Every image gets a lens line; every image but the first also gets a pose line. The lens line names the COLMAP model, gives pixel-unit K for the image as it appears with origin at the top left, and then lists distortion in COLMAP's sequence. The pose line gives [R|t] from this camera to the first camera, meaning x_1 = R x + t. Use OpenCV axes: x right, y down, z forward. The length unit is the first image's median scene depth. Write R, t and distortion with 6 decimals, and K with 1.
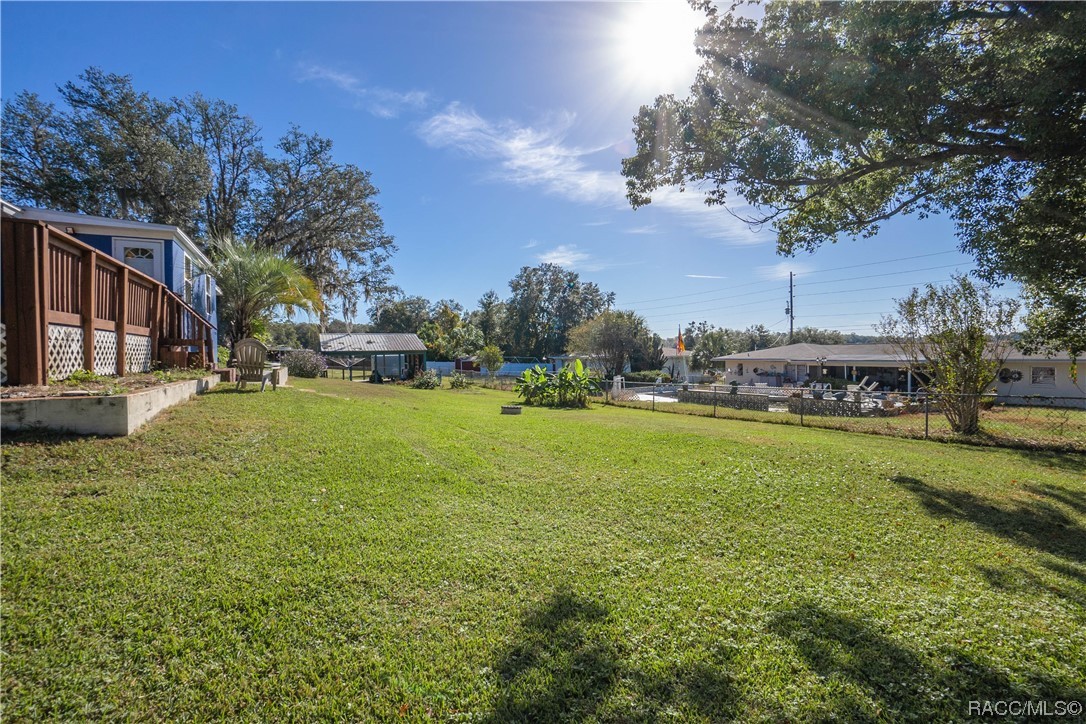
lens RADIAL K [[482.2, 0, 541.5], [0, 482.2, 366.5], [0, 0, 1]] dist [-0.070473, 0.029165]
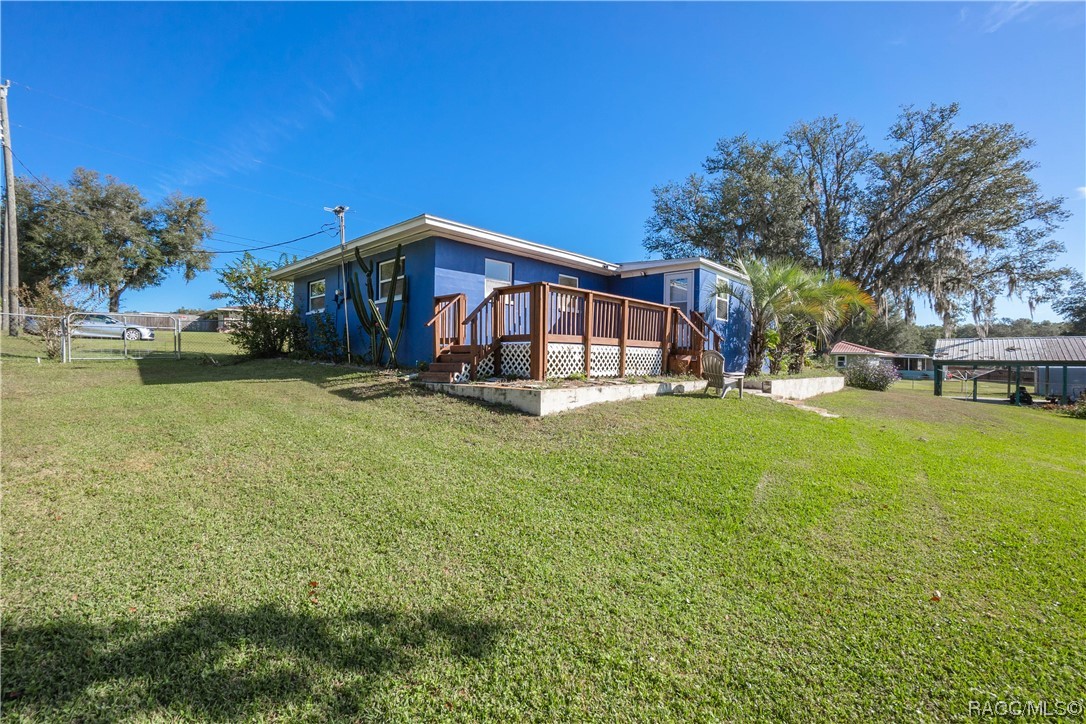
lens RADIAL K [[482.2, 0, 541.5], [0, 482.2, 366.5], [0, 0, 1]] dist [-0.070473, 0.029165]
pose [[0.344008, 0.028750, -0.938526, 0.112337], [-0.040330, 0.999061, 0.015822, -0.007738], [0.938100, 0.032408, 0.344845, 0.084667]]
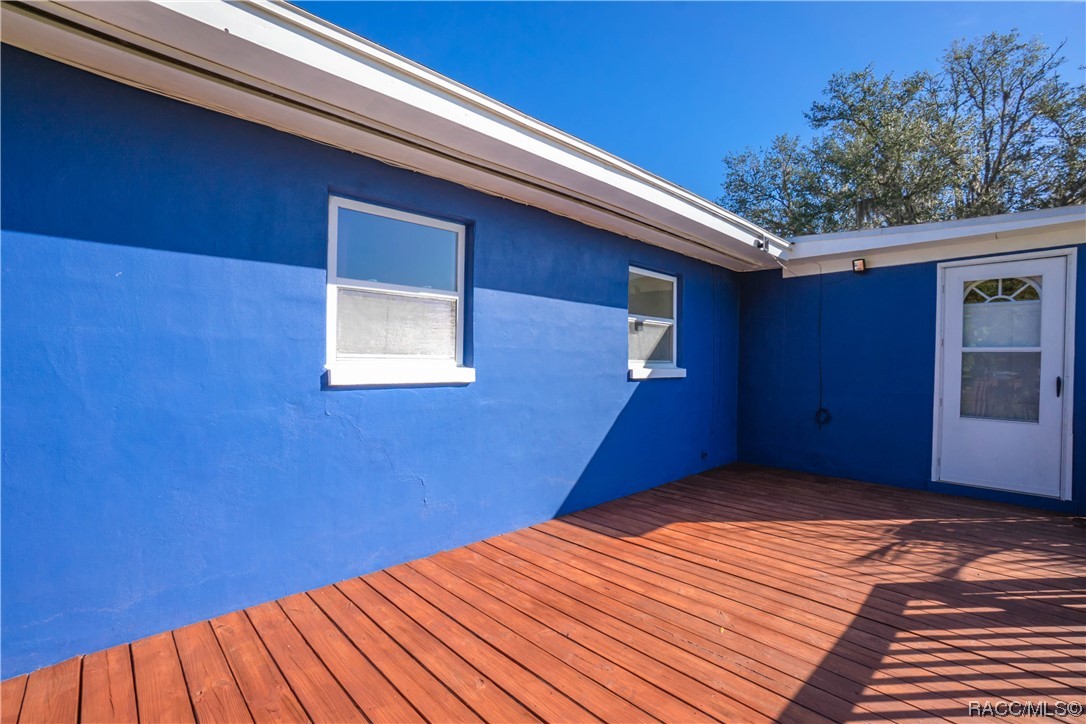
lens RADIAL K [[482.2, 0, 541.5], [0, 482.2, 366.5], [0, 0, 1]] dist [-0.070473, 0.029165]
pose [[0.283971, 0.022097, -0.958578, -0.253362], [-0.039560, 0.999153, 0.011314, -0.071631], [0.958017, 0.034708, 0.284604, 0.214914]]
